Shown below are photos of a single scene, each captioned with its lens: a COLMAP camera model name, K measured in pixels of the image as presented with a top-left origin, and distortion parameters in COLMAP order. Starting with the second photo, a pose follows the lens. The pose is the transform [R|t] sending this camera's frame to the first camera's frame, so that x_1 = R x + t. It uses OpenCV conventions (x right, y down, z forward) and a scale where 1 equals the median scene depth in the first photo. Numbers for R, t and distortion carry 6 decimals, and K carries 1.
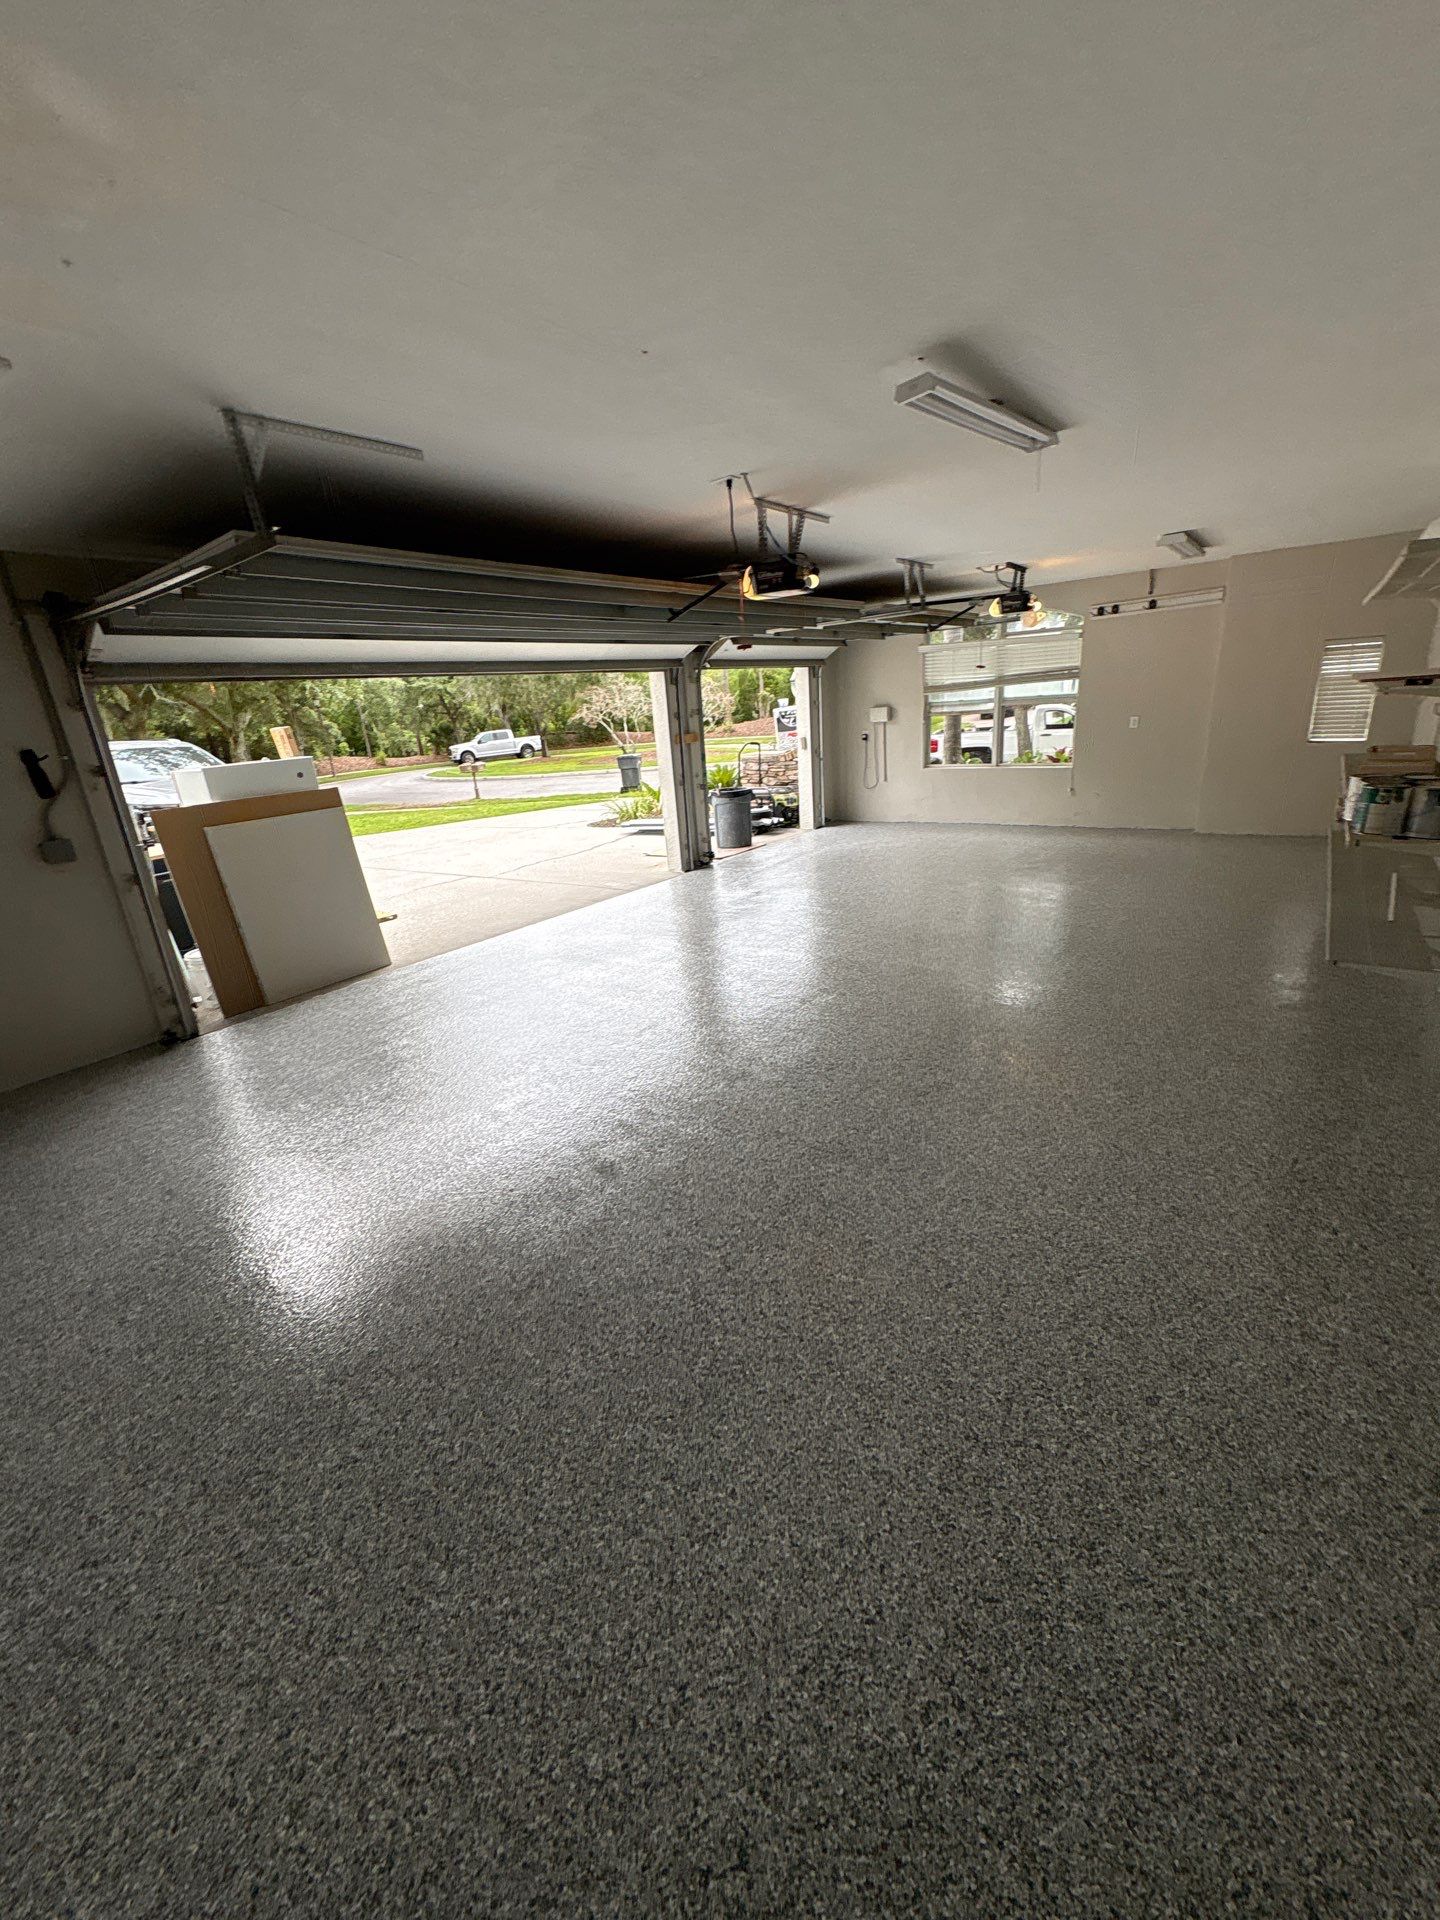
lens RADIAL K [[766.3, 0, 722.7], [0, 766.3, 965.7], [0, 0, 1]] dist [-0.001977, -0.001073]
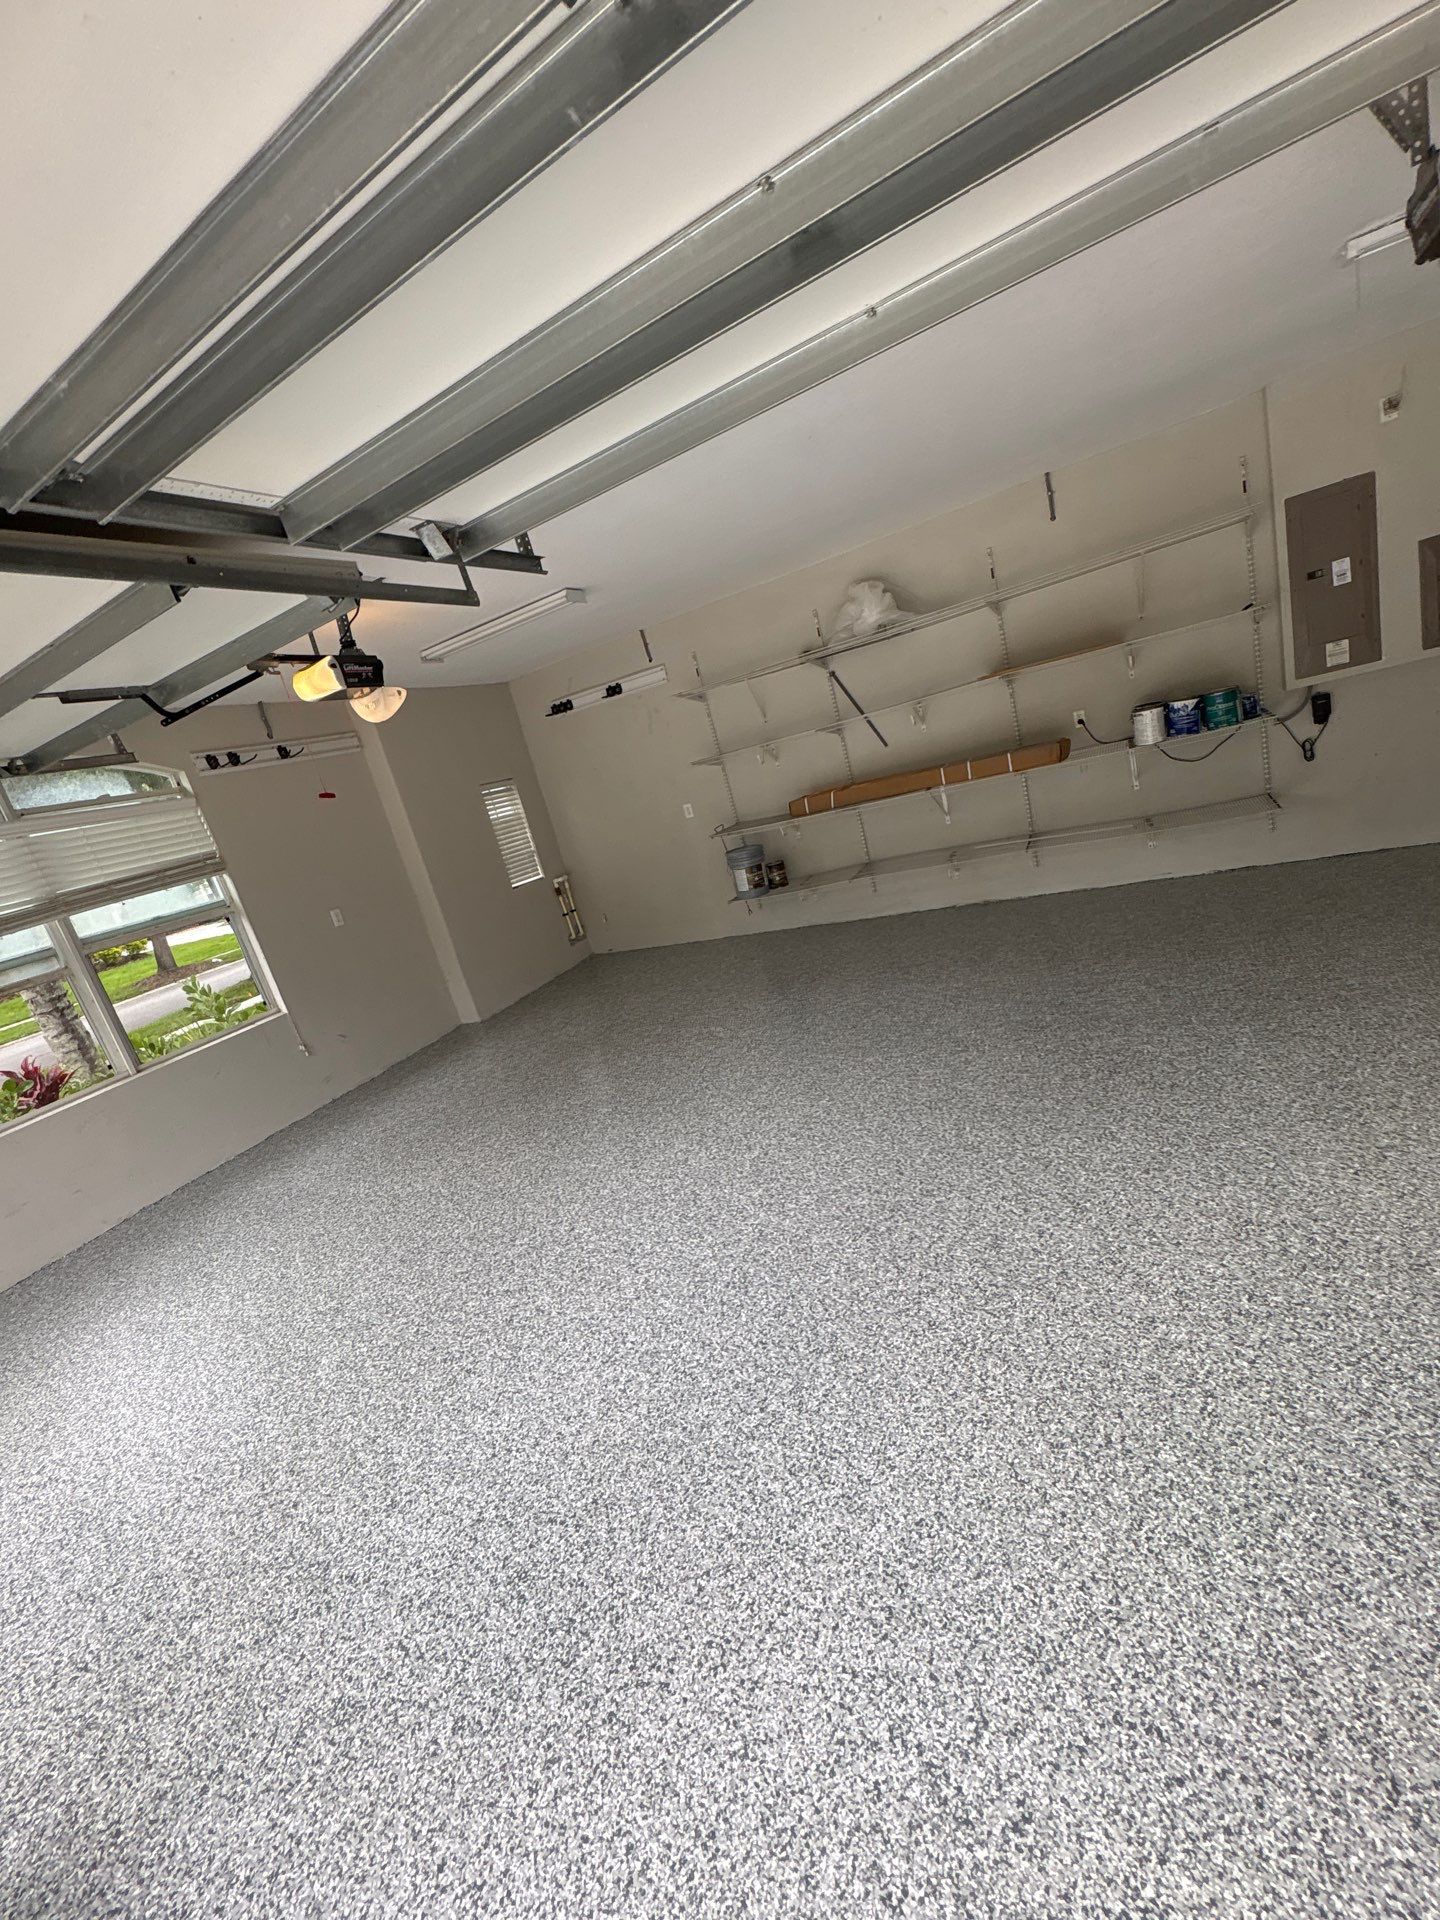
lens RADIAL K [[766.5, 0, 731.2], [0, 766.5, 953.5], [0, 0, 1]] dist [-0.001353, 0.000485]
pose [[-0.156236, -0.137058, 0.978164, -0.164247], [0.559937, 0.803528, 0.202023, -0.254567], [-0.813671, 0.579274, -0.048796, 0.830835]]
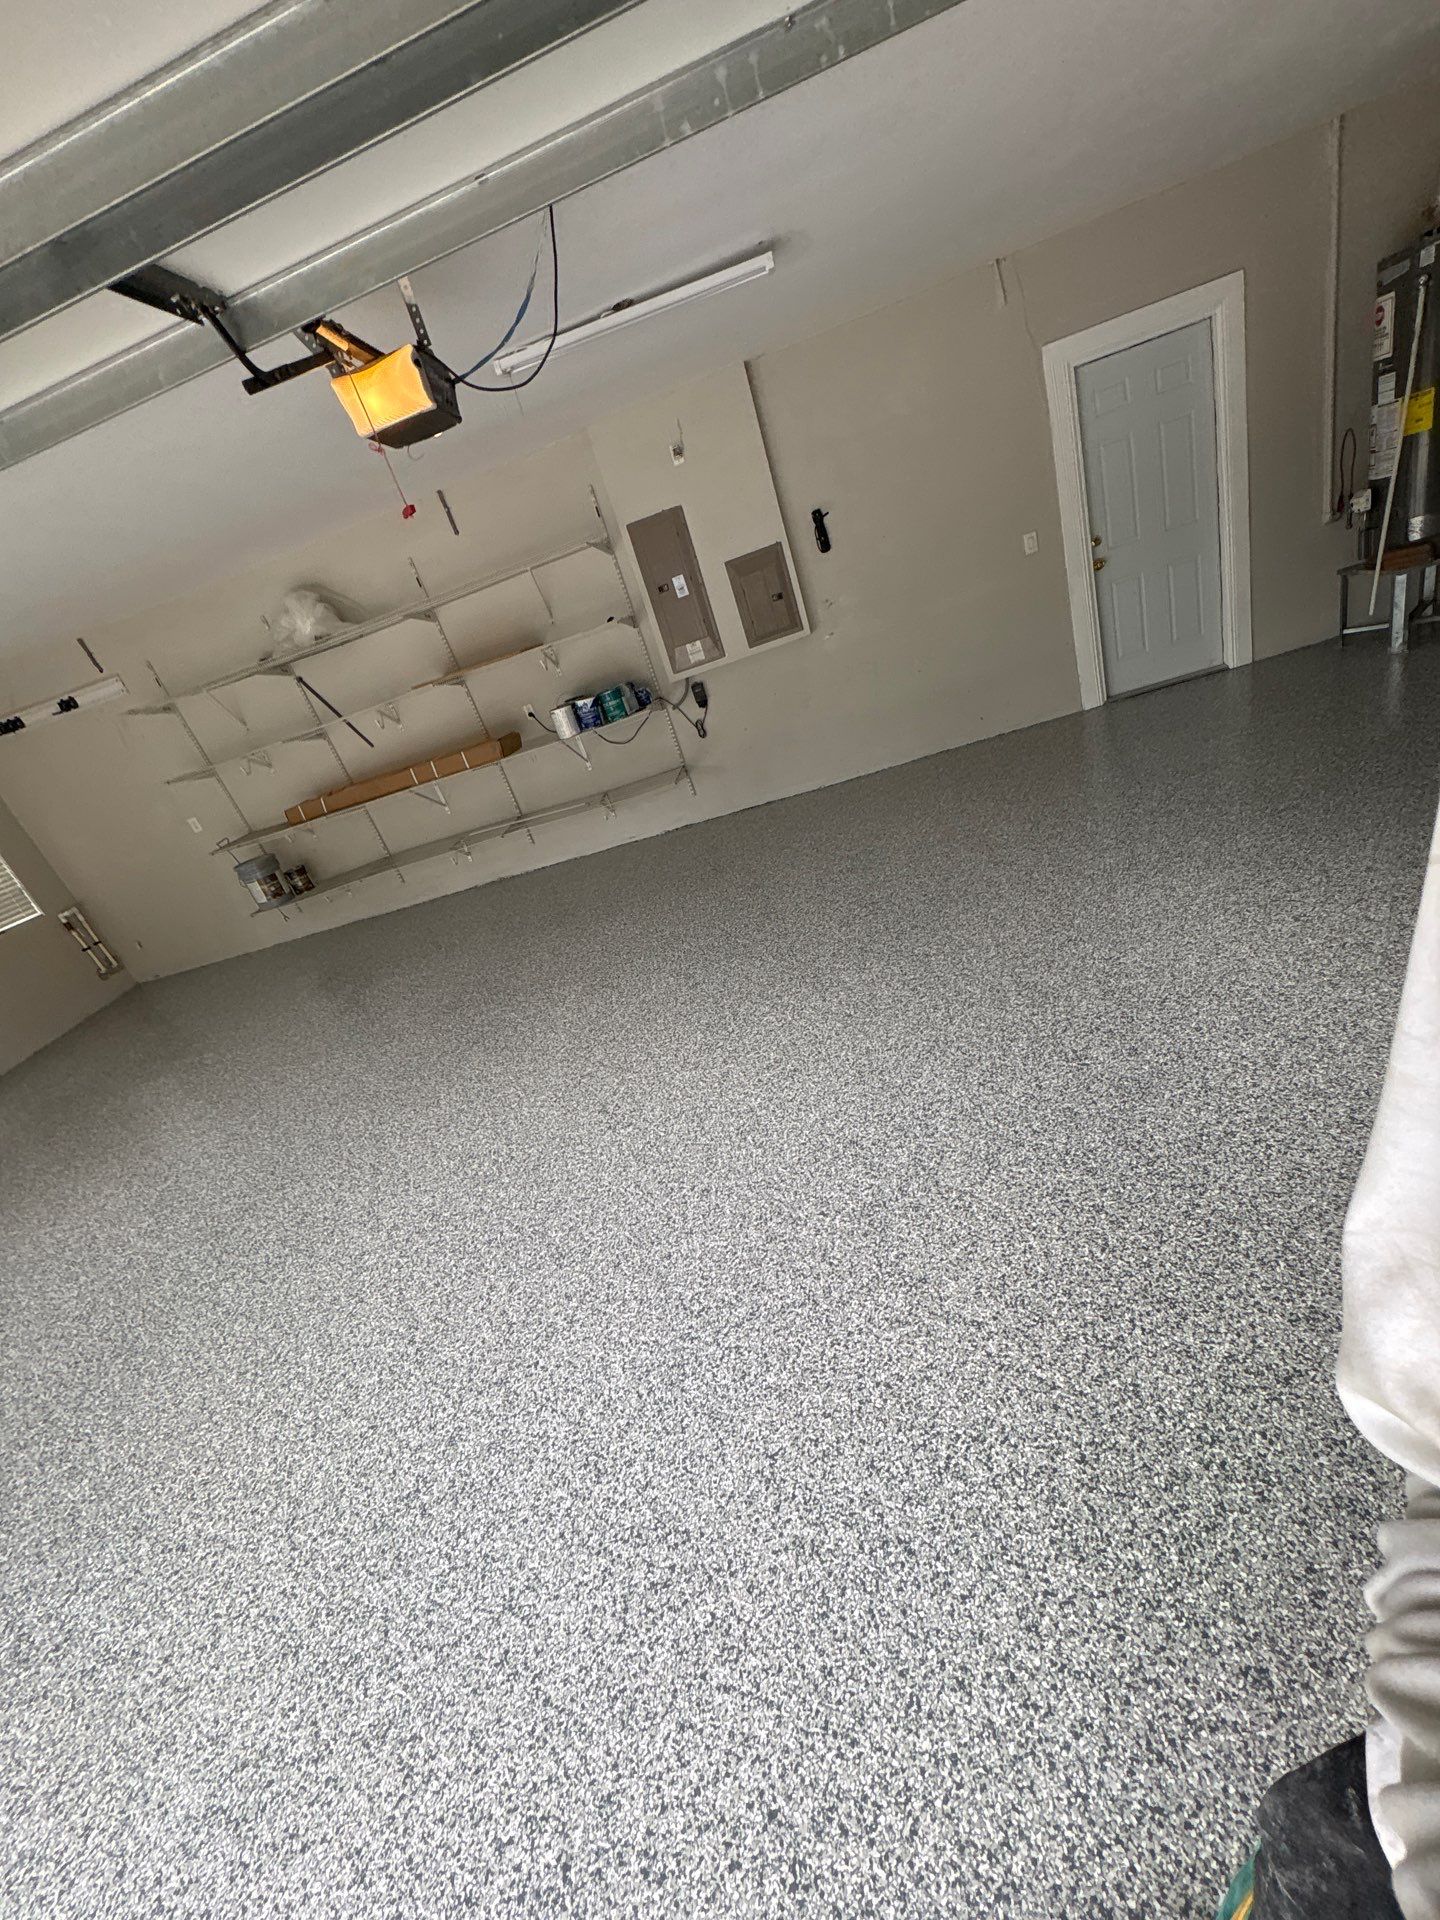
lens RADIAL K [[749.2, 0, 718.5], [0, 749.2, 962.8], [0, 0, 1]] dist [0.001985, 0.000257]
pose [[-0.493046, -0.167401, 0.853746, -0.293784], [0.580869, 0.667211, 0.466283, -0.187115], [-0.647685, 0.725814, -0.231728, 0.666373]]
